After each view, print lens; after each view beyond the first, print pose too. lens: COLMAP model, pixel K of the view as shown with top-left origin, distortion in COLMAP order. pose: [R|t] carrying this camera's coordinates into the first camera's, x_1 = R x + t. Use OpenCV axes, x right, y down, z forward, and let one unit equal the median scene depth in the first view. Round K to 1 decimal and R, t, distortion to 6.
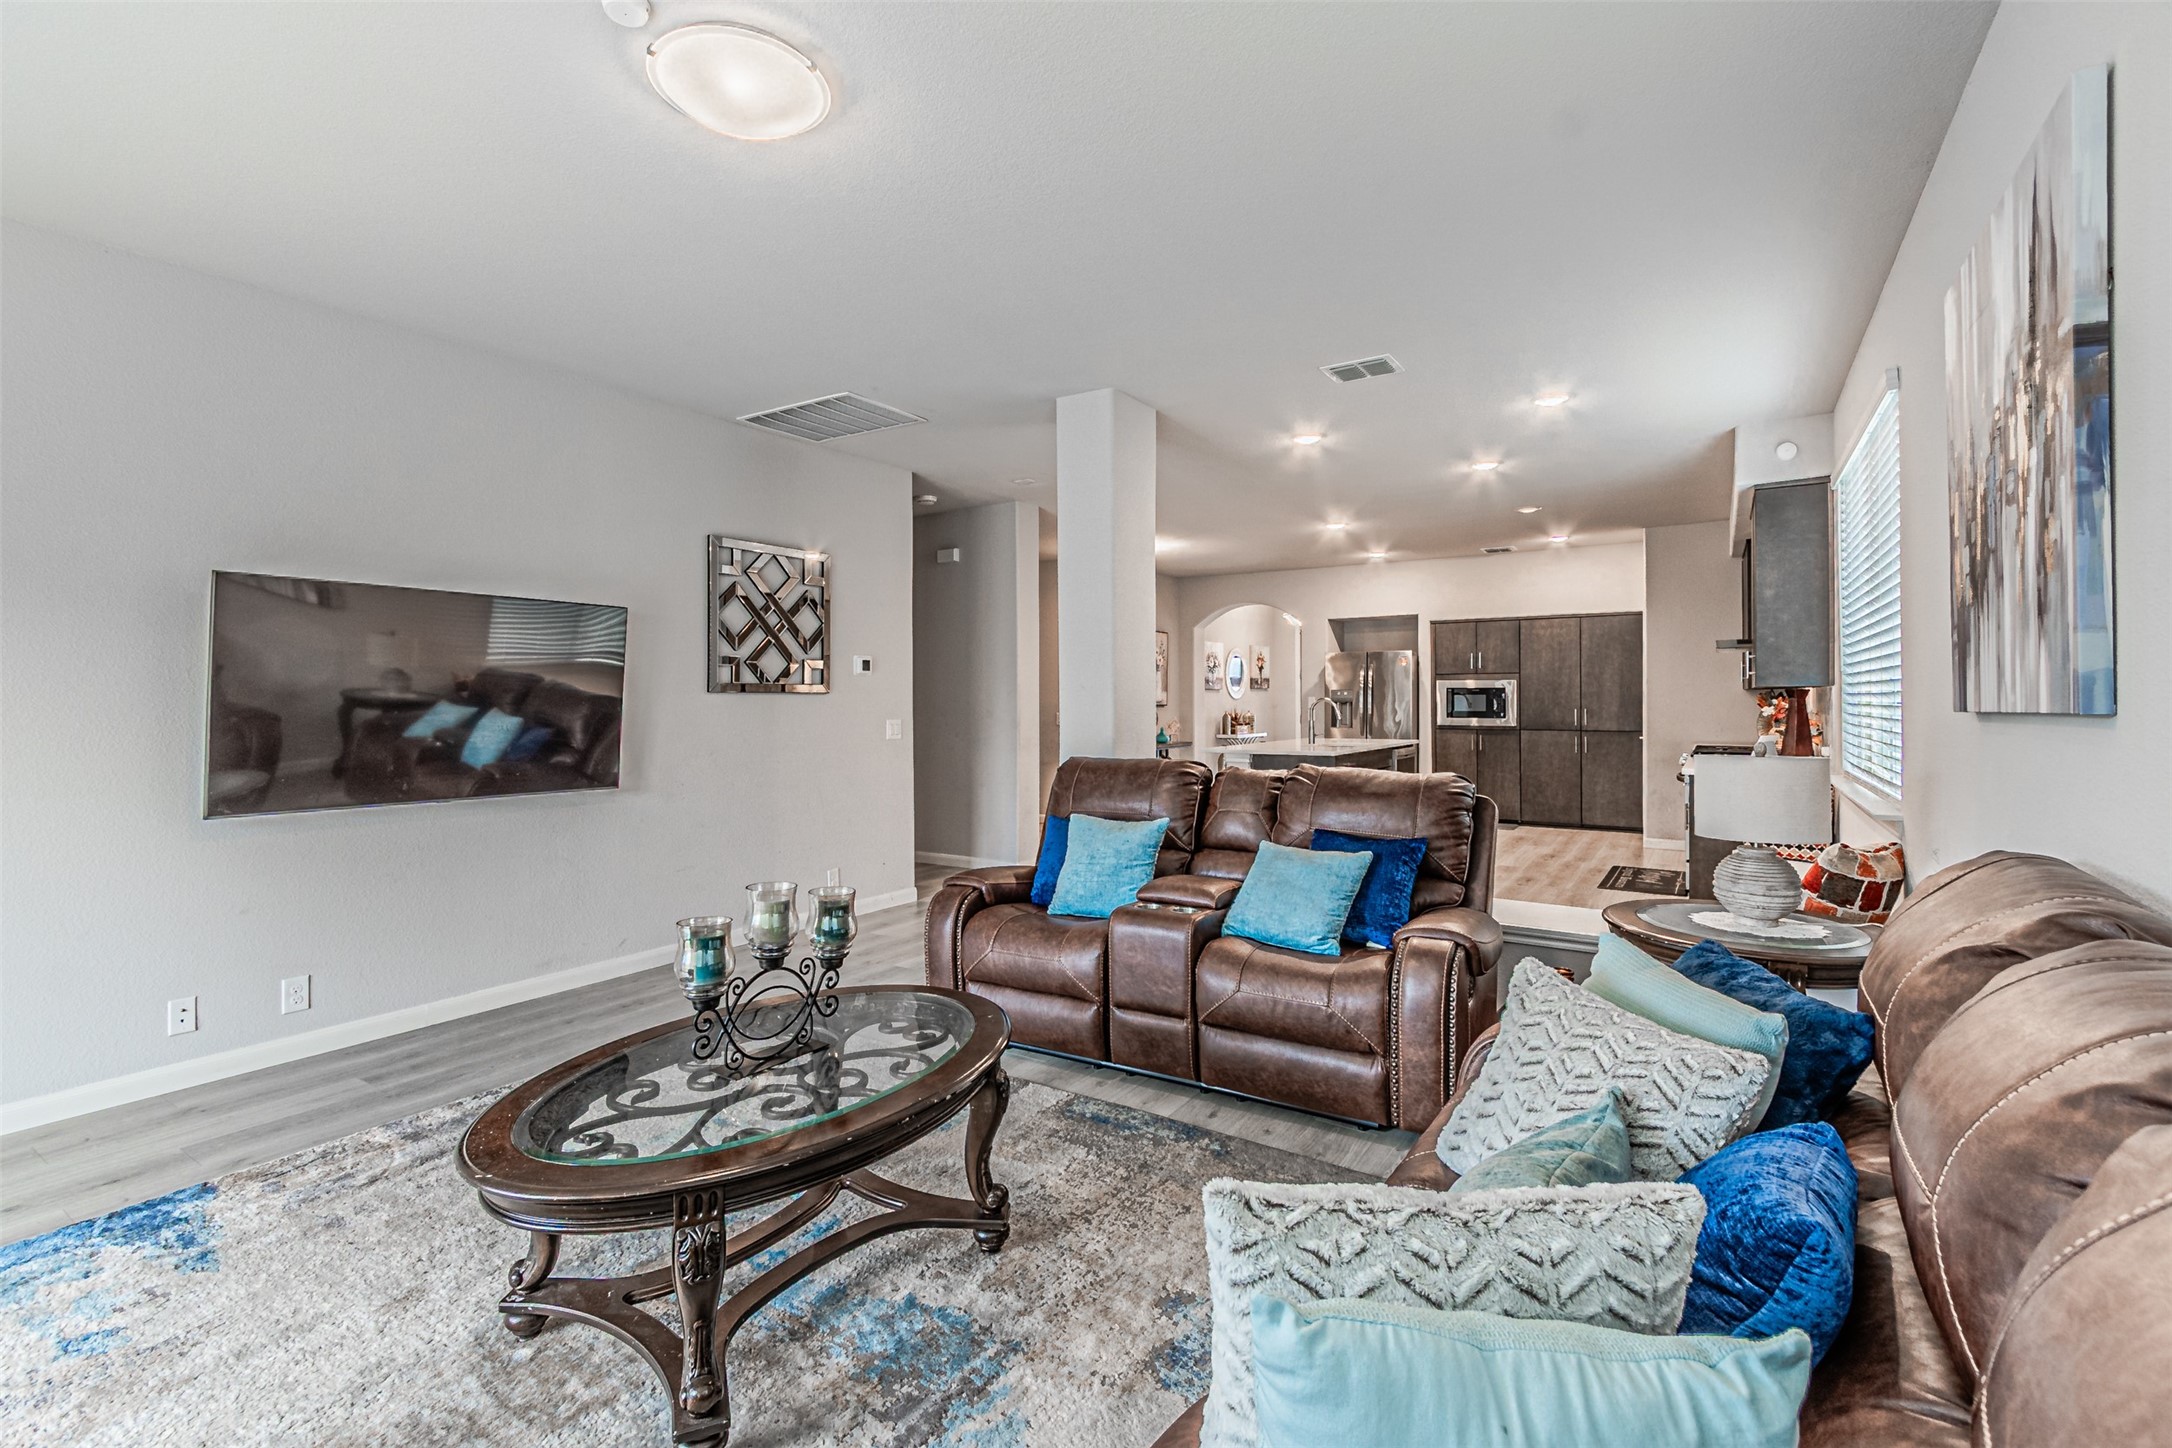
lens RADIAL K [[953.3, 0, 1045.1], [0, 953.3, 696.4], [0, 0, 1]] dist [0.002780, -0.001072]
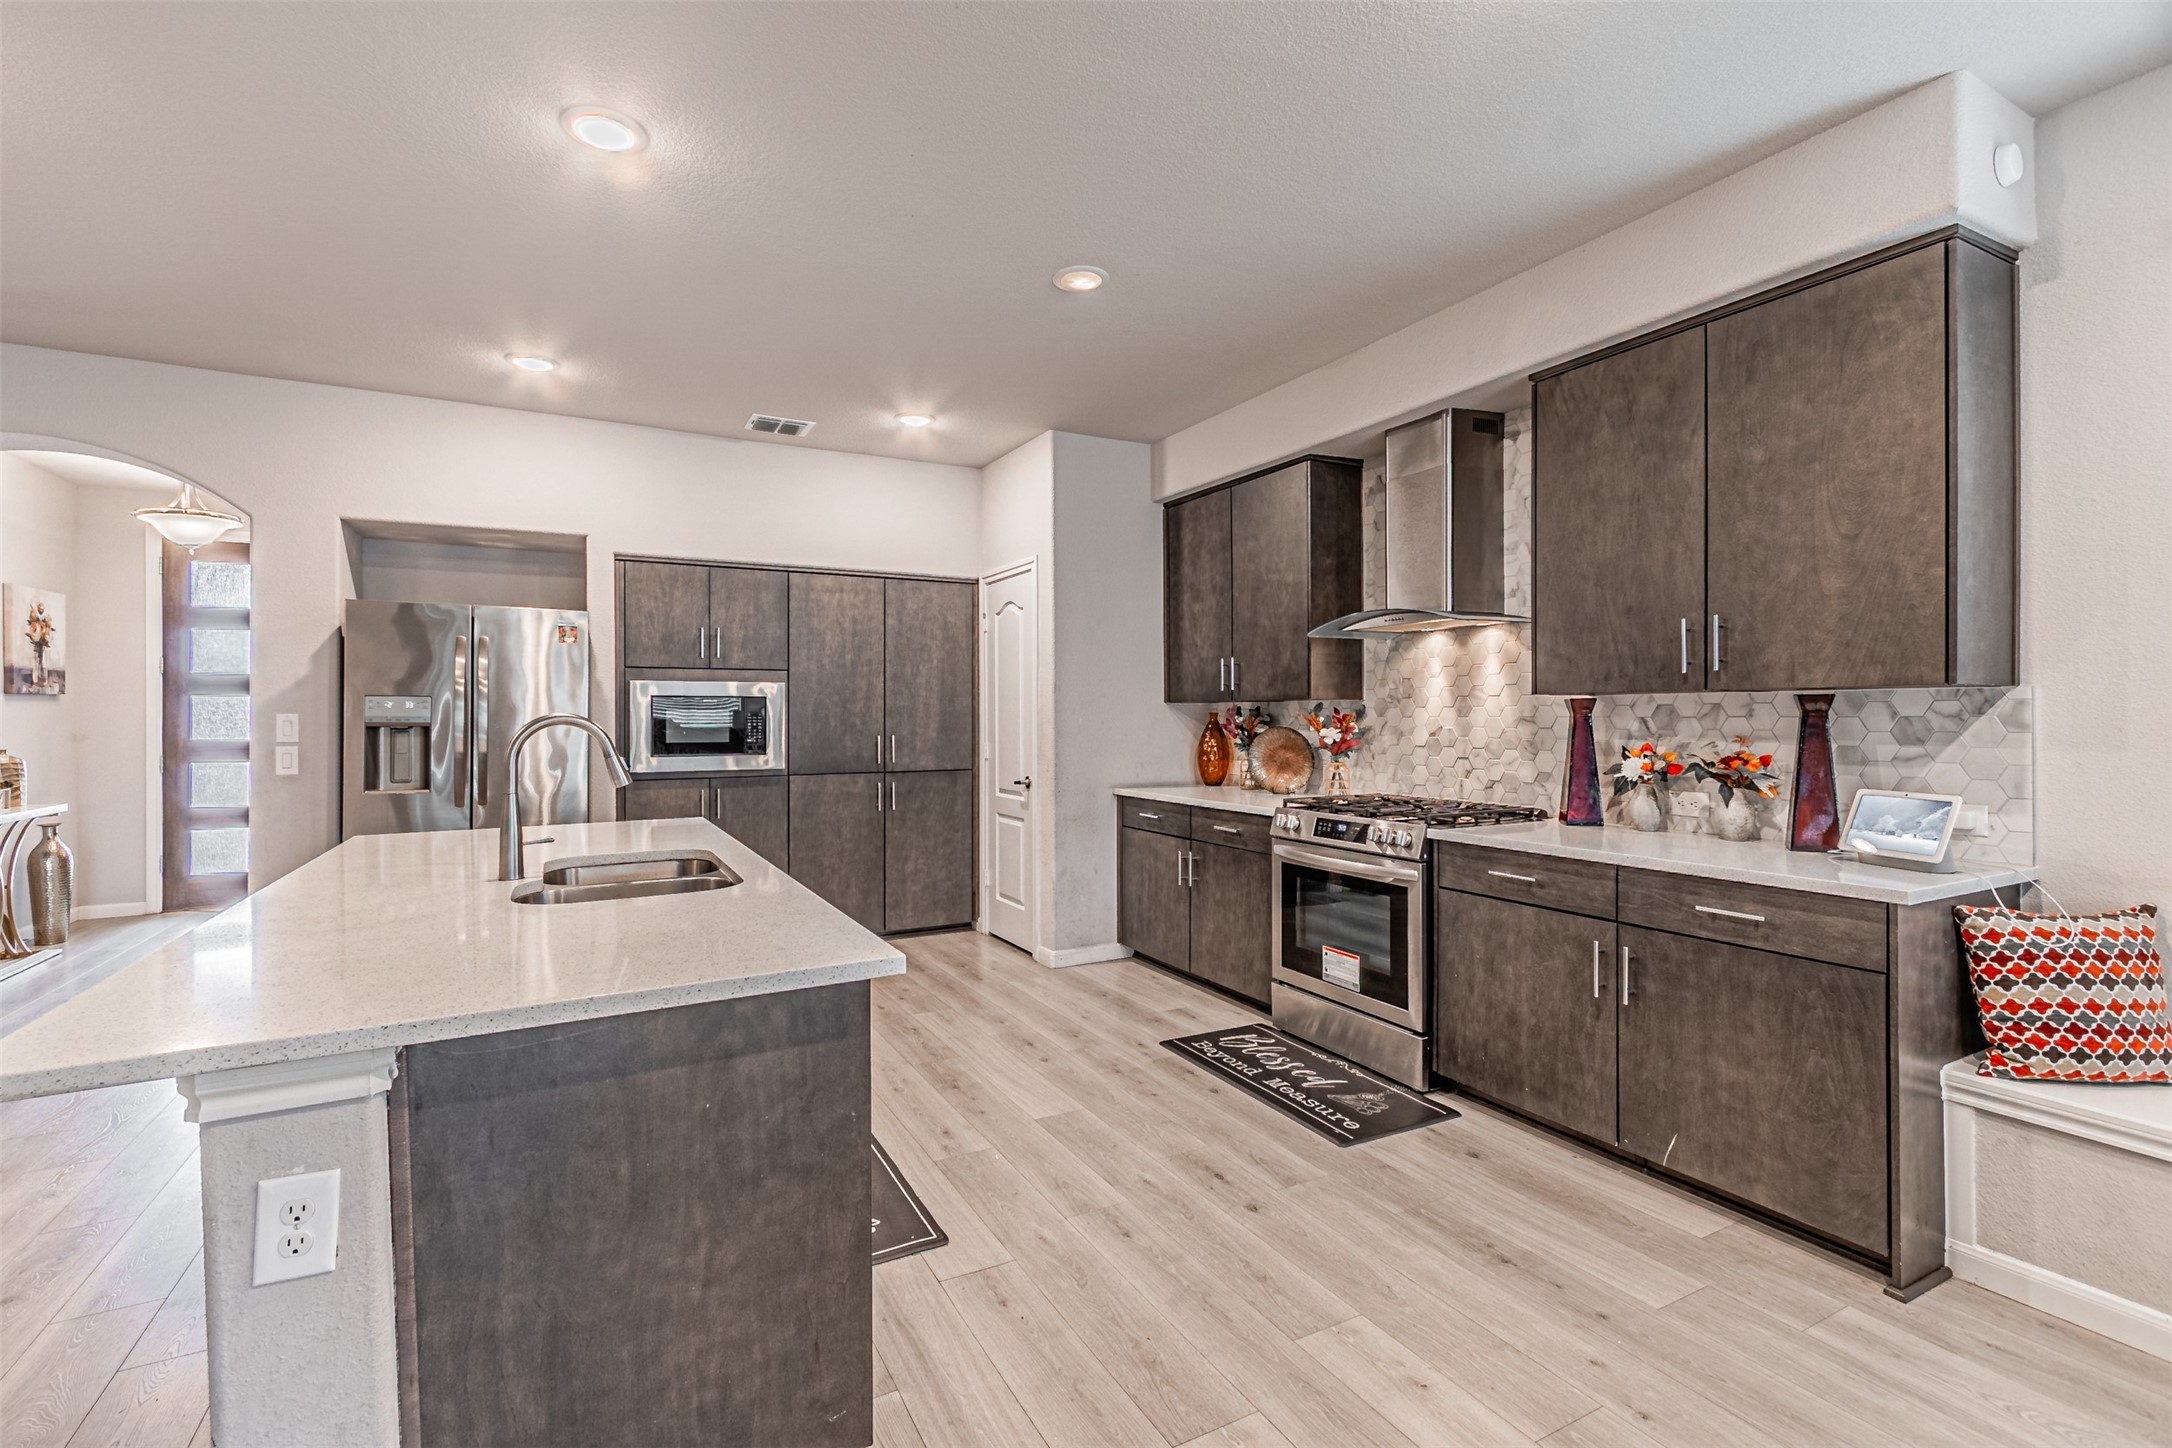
lens RADIAL K [[953.3, 0, 1055.2], [0, 953.3, 713.6], [0, 0, 1]] dist [0.002780, -0.001072]
pose [[0.447428, 0.003660, 0.894313, 0.082677], [0.000363, 0.999991, -0.004274, 0.002462], [-0.894320, 0.002237, 0.447422, 0.621124]]
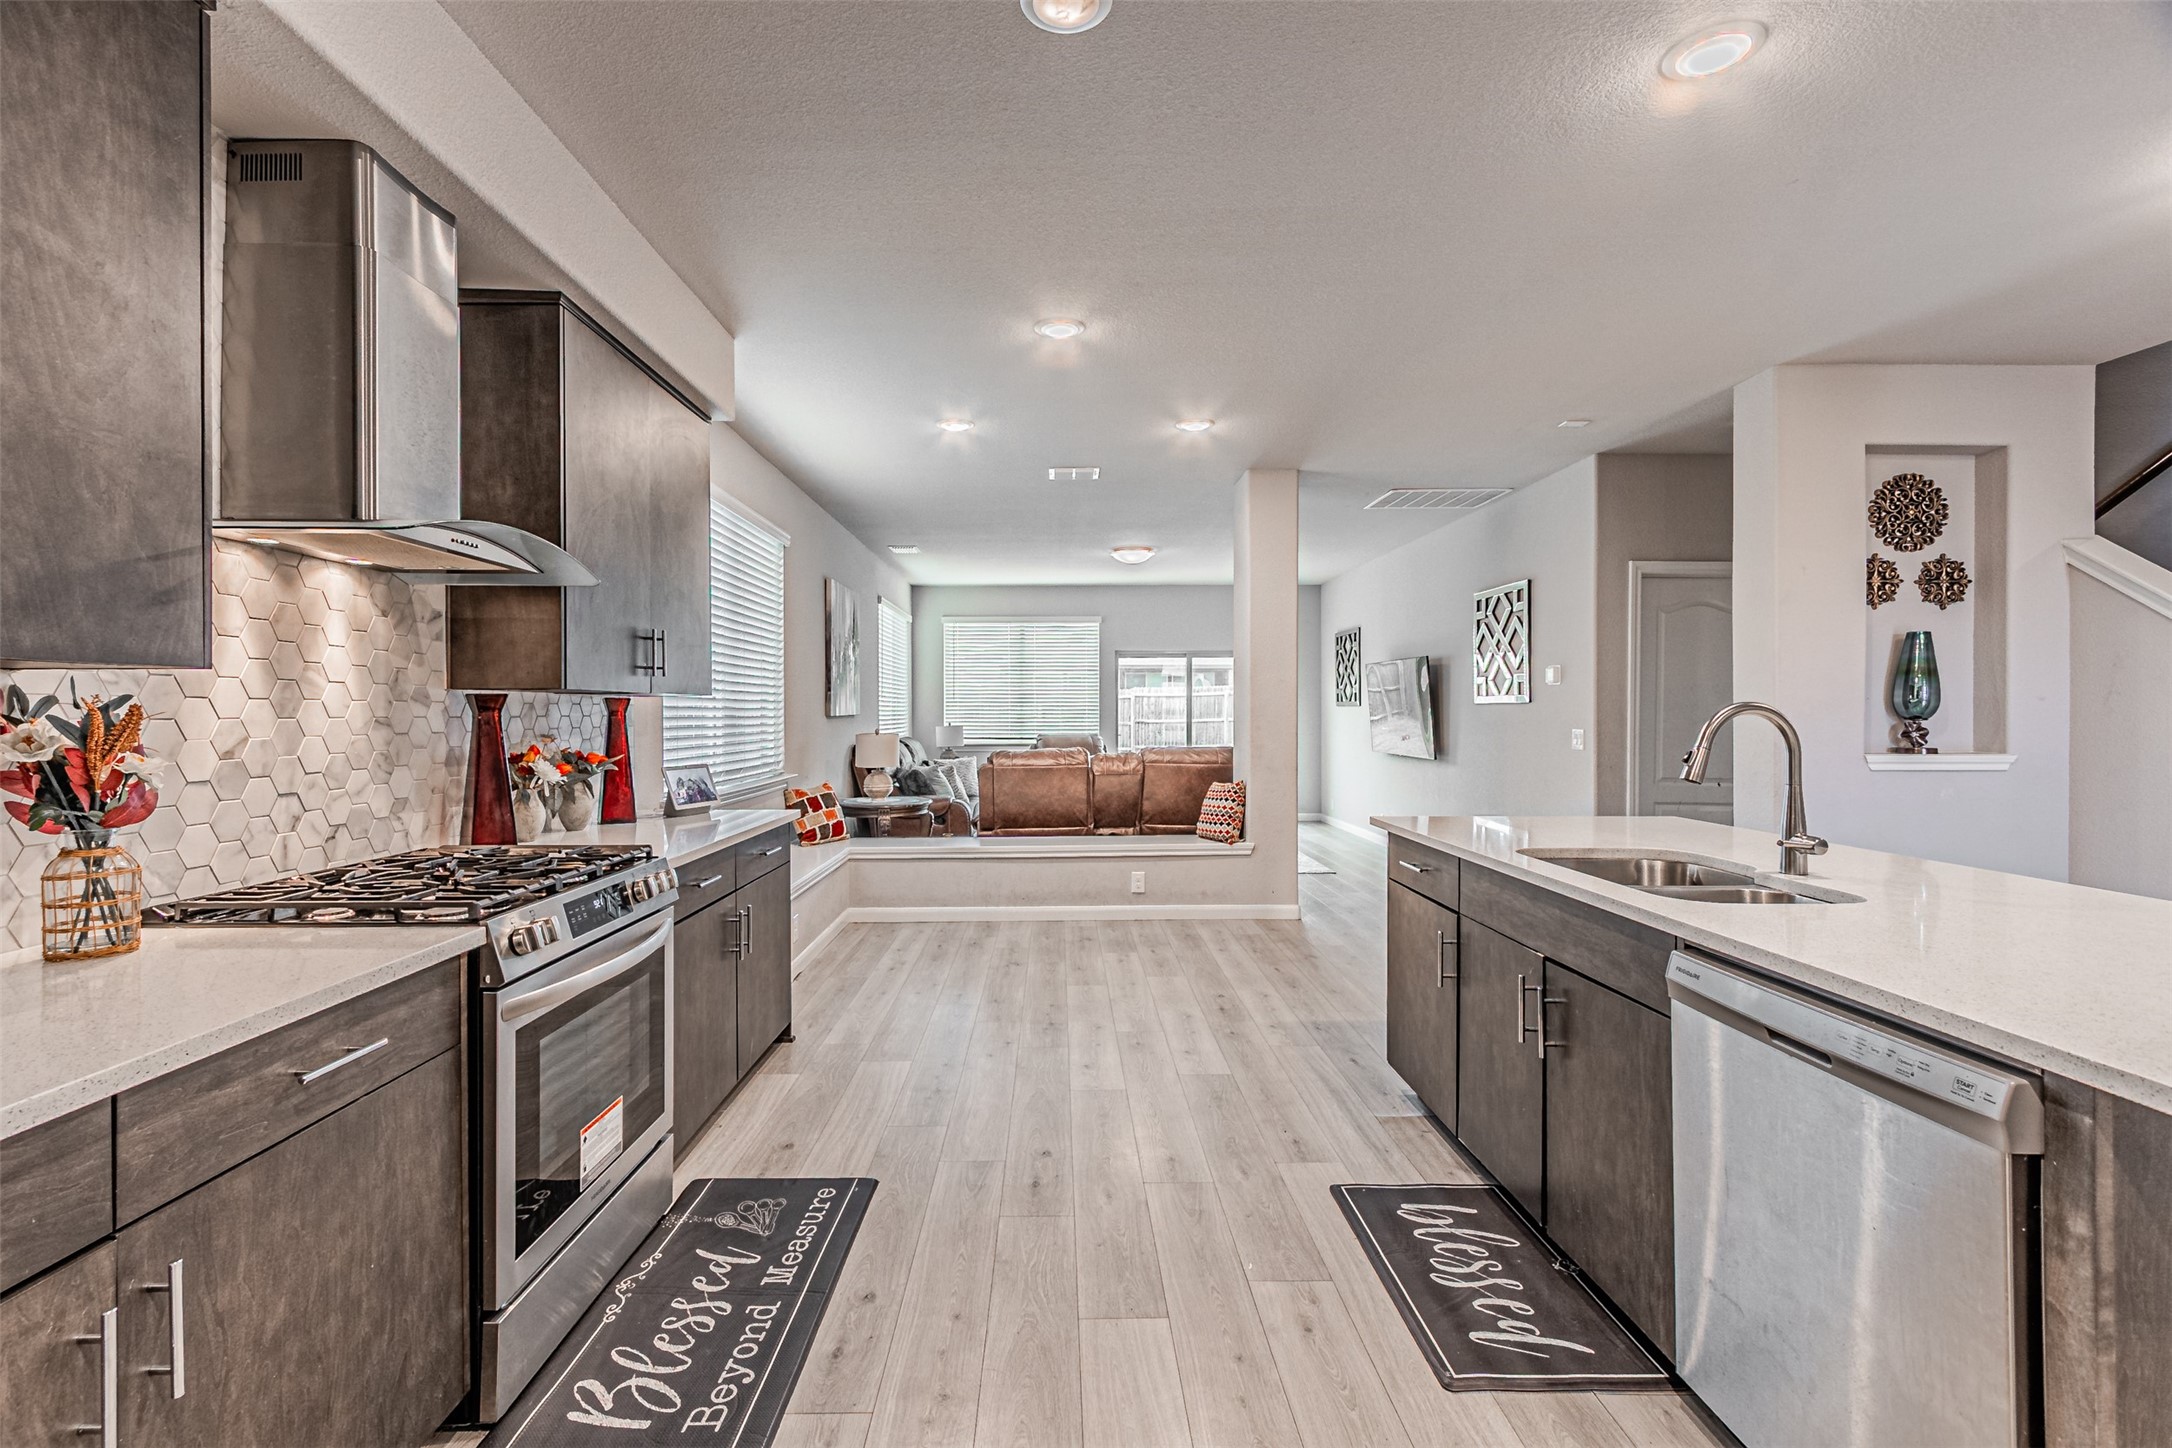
lens RADIAL K [[953.3, 0, 1060.1], [0, 953.3, 714.7], [0, 0, 1]] dist [0.002780, -0.001072]
pose [[-0.804679, 0.007417, -0.593664, 0.504441], [0.007541, 0.999969, 0.002272, 0.002387], [0.593663, -0.002648, -0.804710, 0.923110]]
